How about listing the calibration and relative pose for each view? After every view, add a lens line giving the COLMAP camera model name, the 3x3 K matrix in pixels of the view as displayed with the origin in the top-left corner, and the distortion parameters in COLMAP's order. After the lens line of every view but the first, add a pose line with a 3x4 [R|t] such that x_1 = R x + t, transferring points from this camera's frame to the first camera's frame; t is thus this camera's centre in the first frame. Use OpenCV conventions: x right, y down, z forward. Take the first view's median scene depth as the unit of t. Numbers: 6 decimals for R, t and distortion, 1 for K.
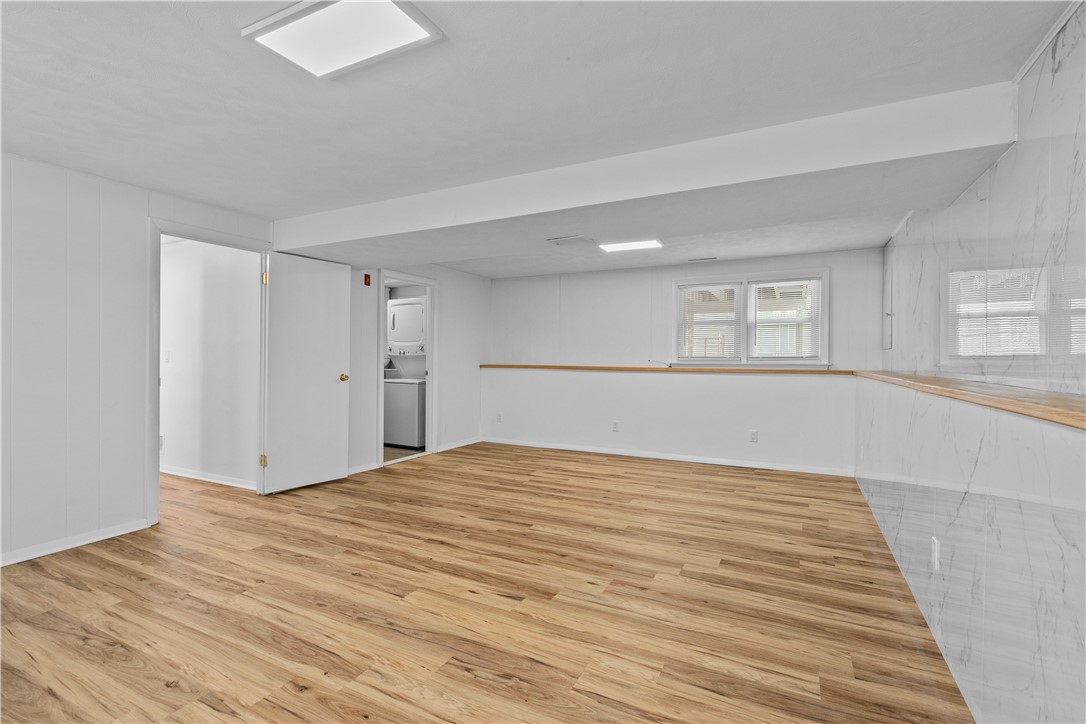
lens RADIAL K [[489.5, 0, 544.1], [0, 489.5, 361.4], [0, 0, 1]] dist [-0.002252, -0.000066]
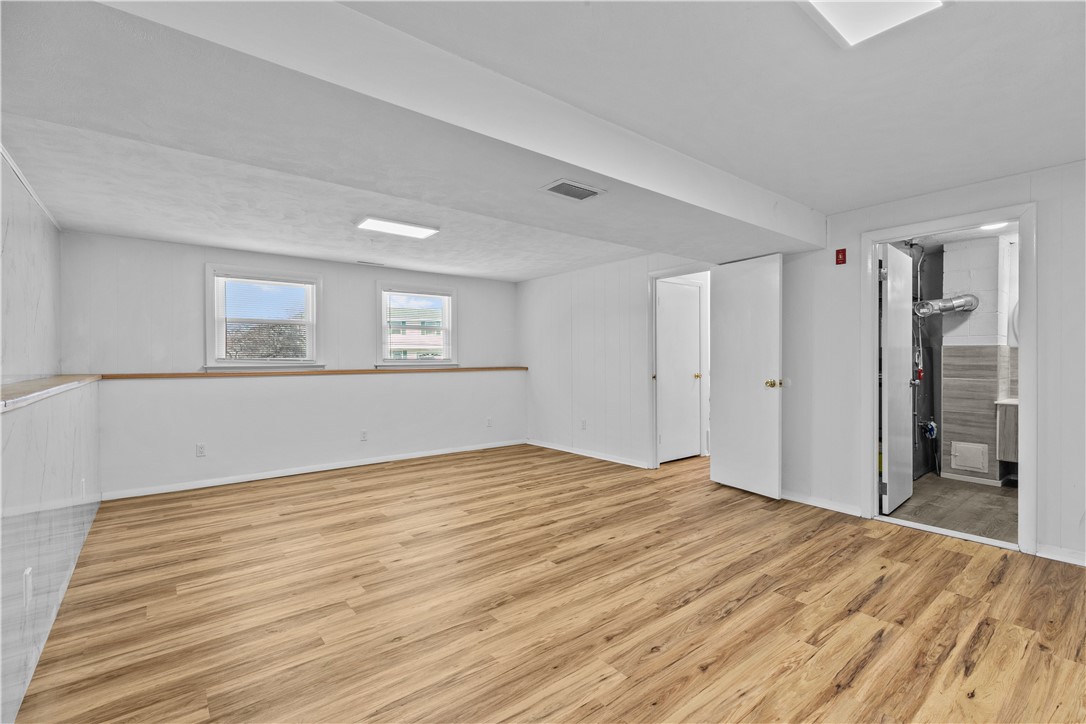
lens RADIAL K [[489.5, 0, 542.5], [0, 489.5, 359.1], [0, 0, 1]] dist [-0.002252, -0.000066]
pose [[-0.413179, -0.002787, -0.910645, 0.785921], [-0.007146, 0.999974, 0.000182, -0.007180], [0.910622, 0.006582, -0.413189, 1.413369]]
